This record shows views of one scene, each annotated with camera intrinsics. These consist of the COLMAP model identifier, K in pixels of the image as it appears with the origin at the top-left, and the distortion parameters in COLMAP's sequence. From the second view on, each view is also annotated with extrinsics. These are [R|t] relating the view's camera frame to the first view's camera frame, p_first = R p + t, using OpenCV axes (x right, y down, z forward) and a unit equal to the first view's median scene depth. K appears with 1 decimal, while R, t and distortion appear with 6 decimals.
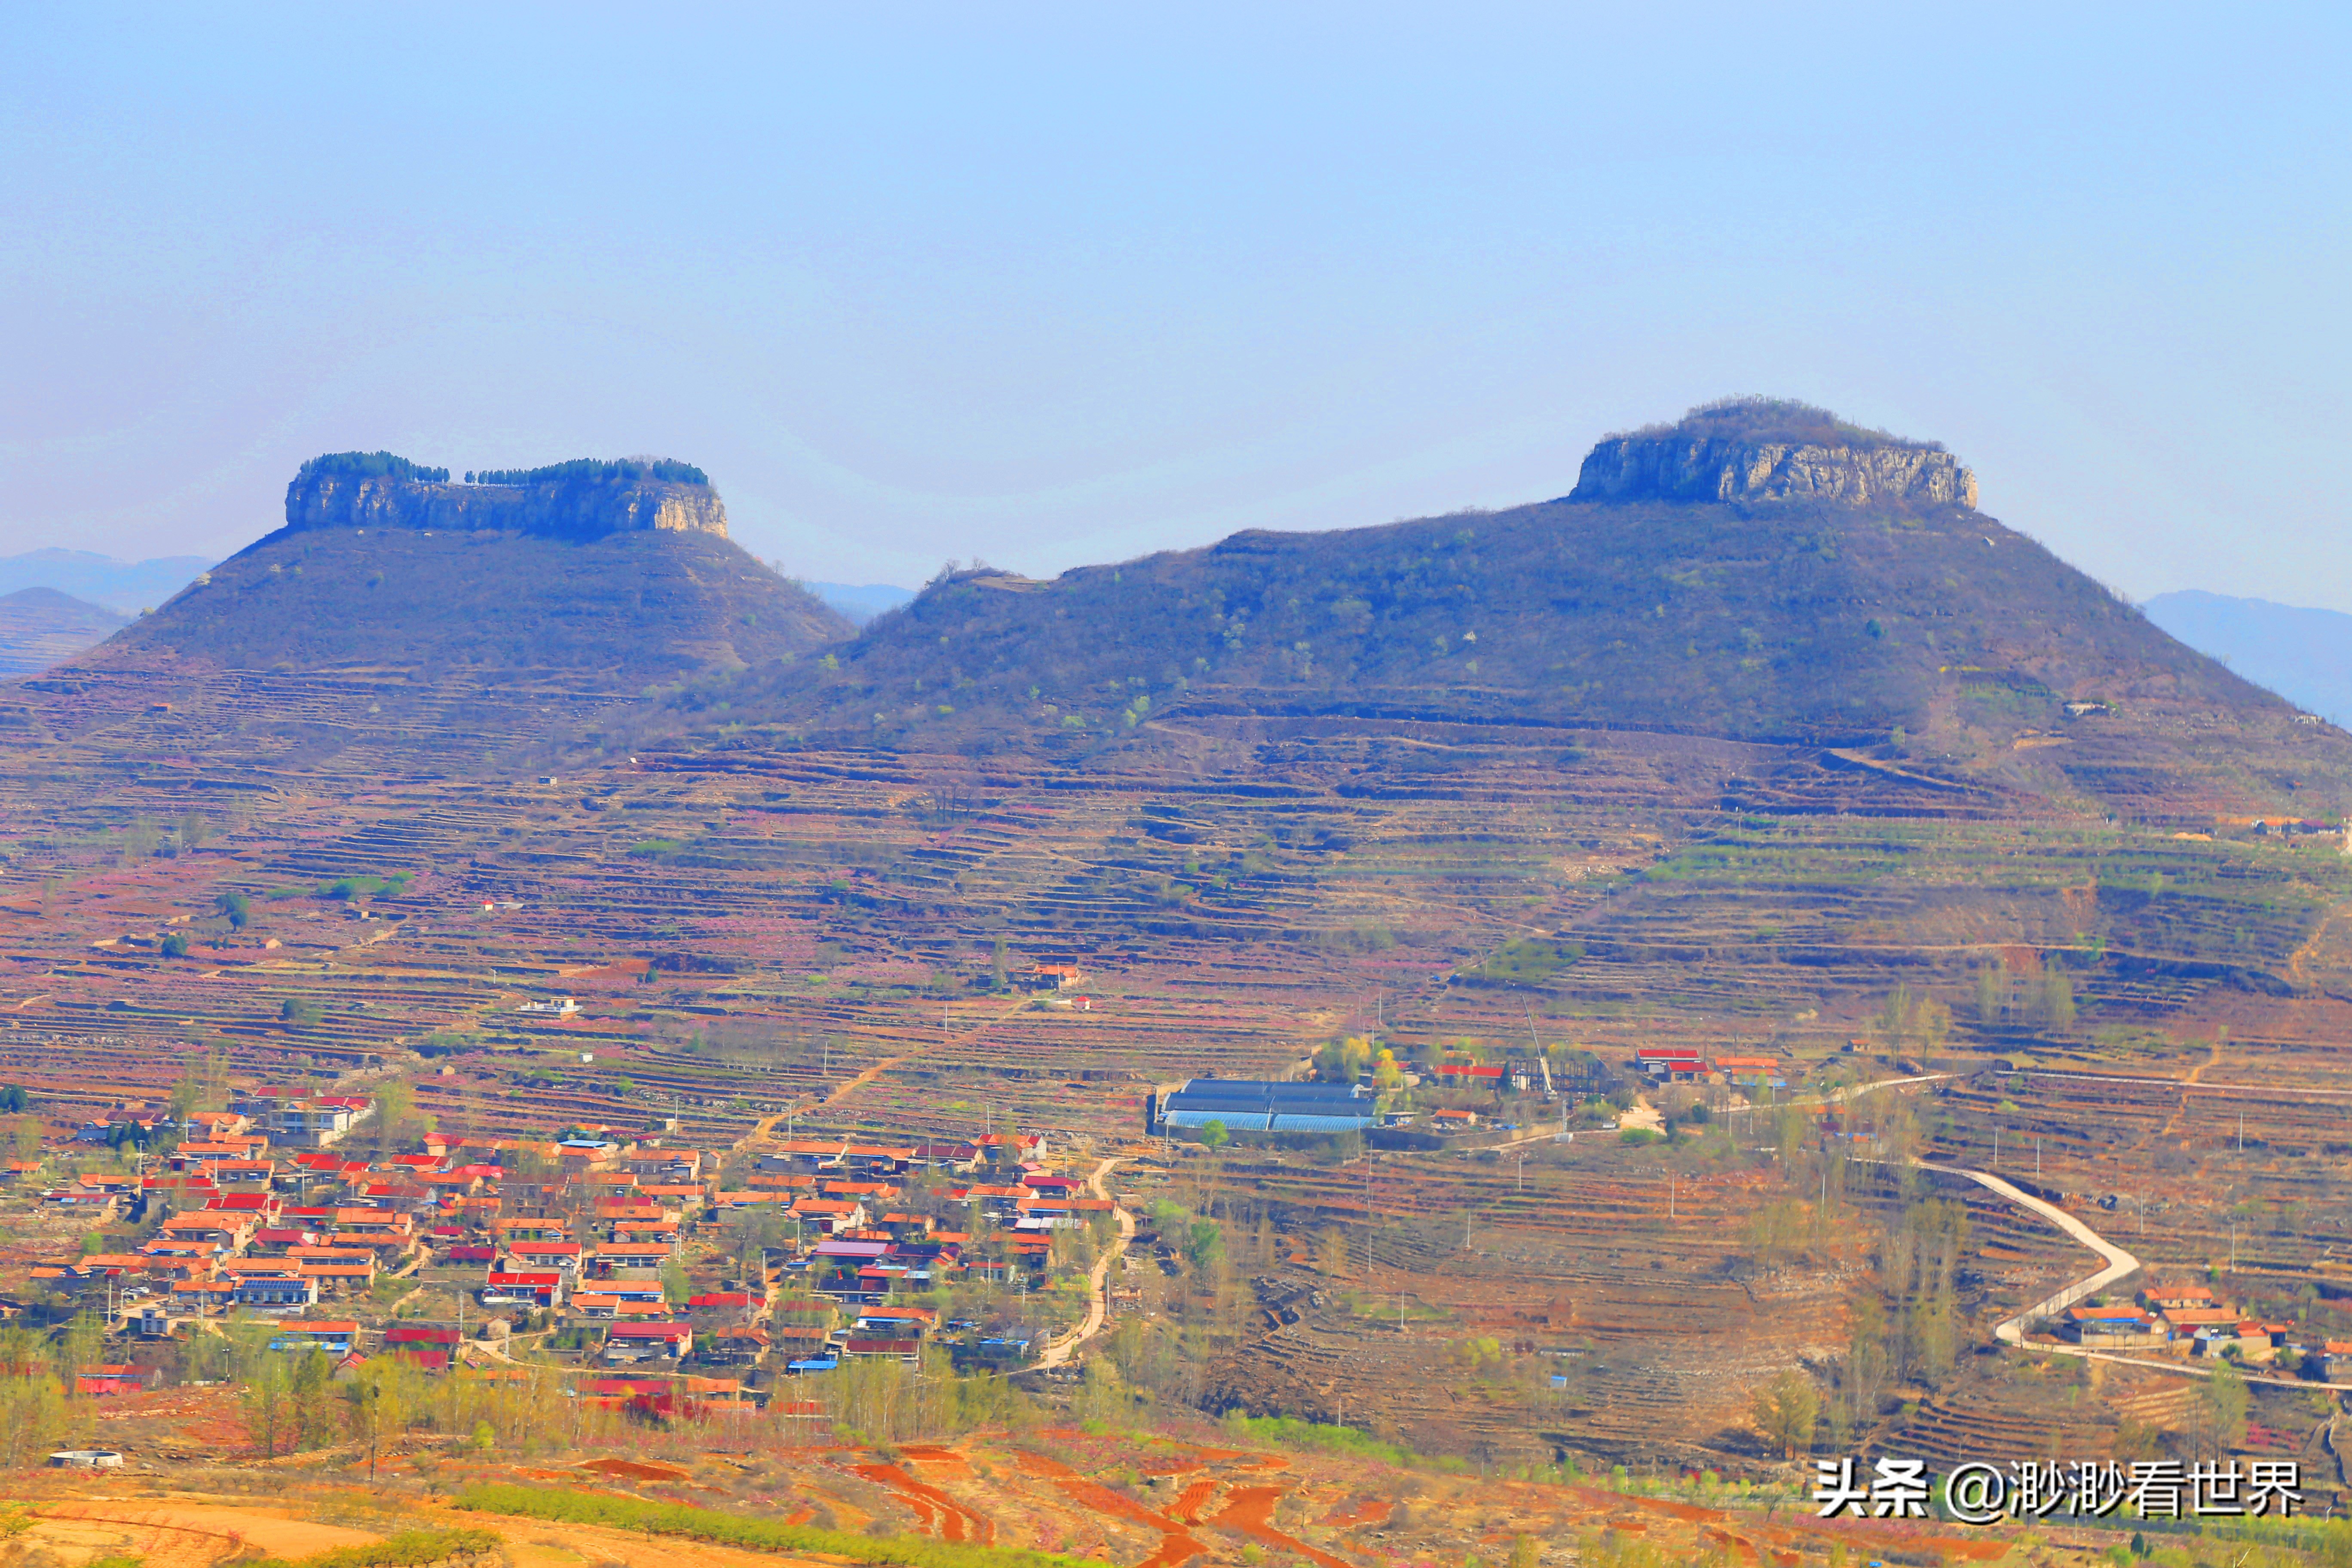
lens RADIAL K [[5877.9, 0, 1176.0], [0, 5877.9, 784.0], [0, 0, 1]] dist [0.512825, 0.178645]
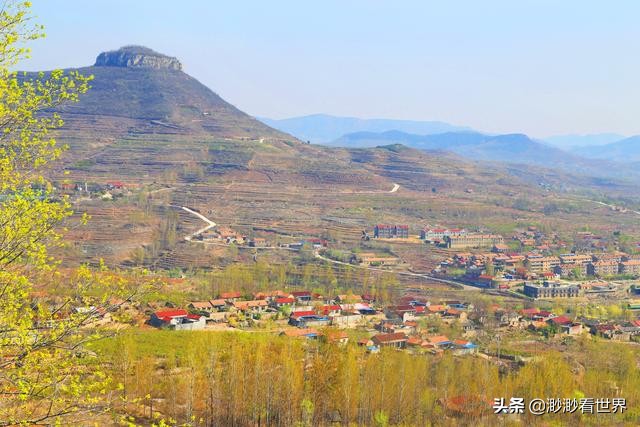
lens RADIAL K [[1599.4, 0, 320.0], [0, 1599.4, 213.5], [0, 0, 1]] dist [0.512825, 0.178645]
pose [[0.973995, -0.014732, 0.226091, -0.042799], [-0.007558, 0.995216, 0.097407, -0.052962], [-0.226444, -0.096583, 0.969224, -0.229035]]
